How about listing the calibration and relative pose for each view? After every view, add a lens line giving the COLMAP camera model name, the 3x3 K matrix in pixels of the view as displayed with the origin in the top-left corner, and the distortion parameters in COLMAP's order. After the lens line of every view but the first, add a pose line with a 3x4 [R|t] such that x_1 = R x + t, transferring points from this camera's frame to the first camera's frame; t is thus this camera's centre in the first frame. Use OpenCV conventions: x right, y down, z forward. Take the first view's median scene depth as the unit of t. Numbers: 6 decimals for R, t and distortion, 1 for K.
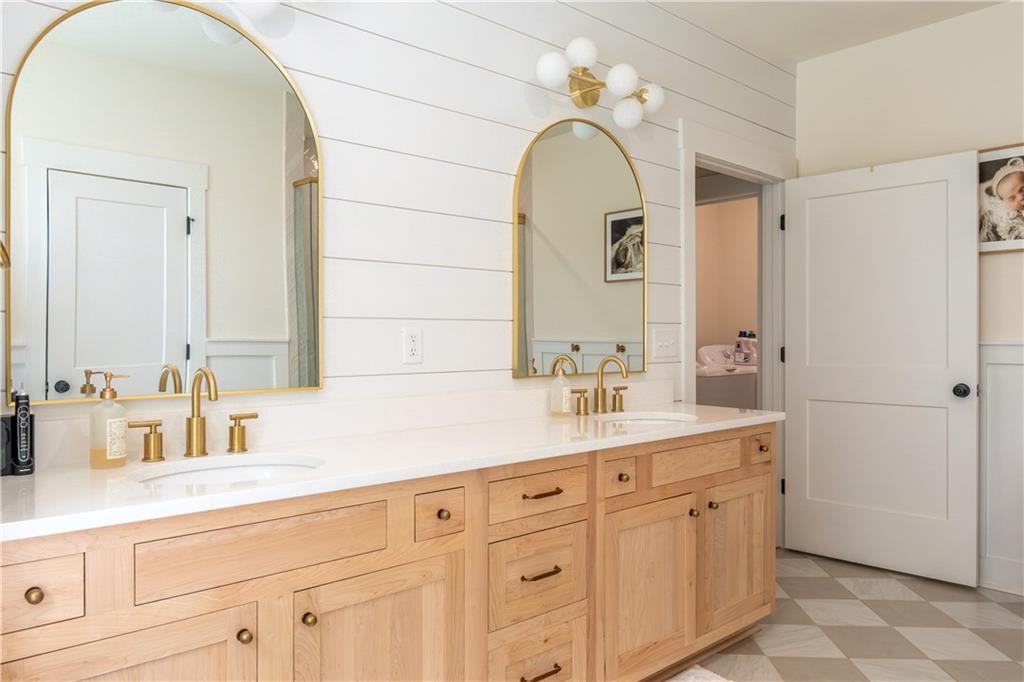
lens RADIAL K [[729.2, 0, 512.0], [0, 729.2, 341.0], [0, 0, 1]] dist [-0.003760, -0.000734]
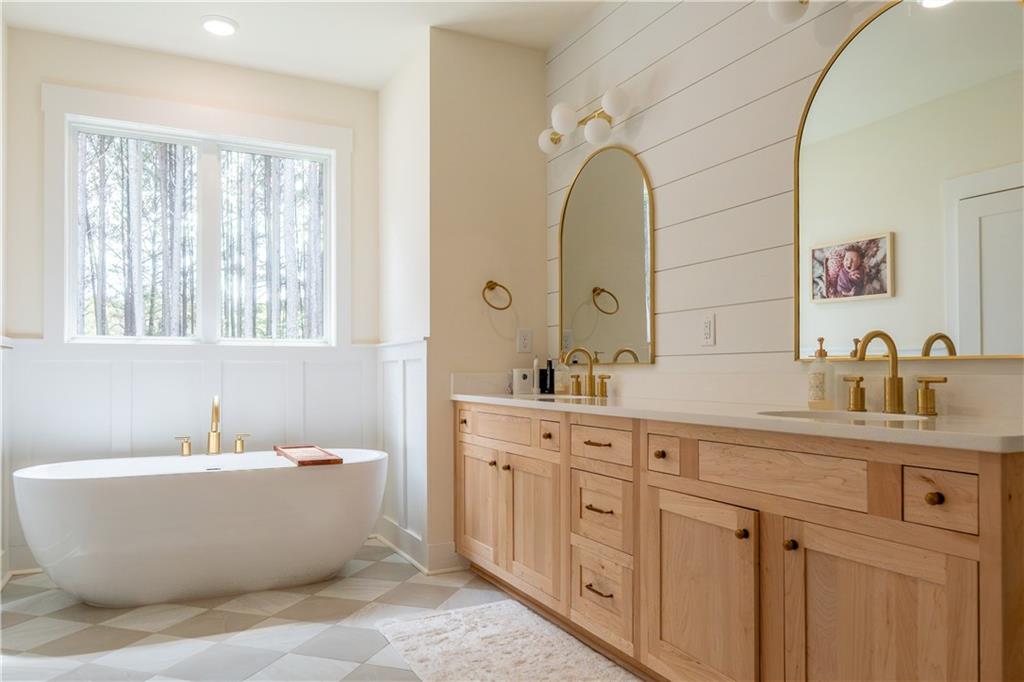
lens RADIAL K [[733.9, 0, 505.5], [0, 733.9, 358.5], [0, 0, 1]] dist [-0.001524, -0.001885]
pose [[-0.293350, -0.019105, -0.955814, 1.103199], [-0.004664, 0.999817, -0.018554, 0.074317], [0.955994, -0.000985, -0.293385, 1.041530]]
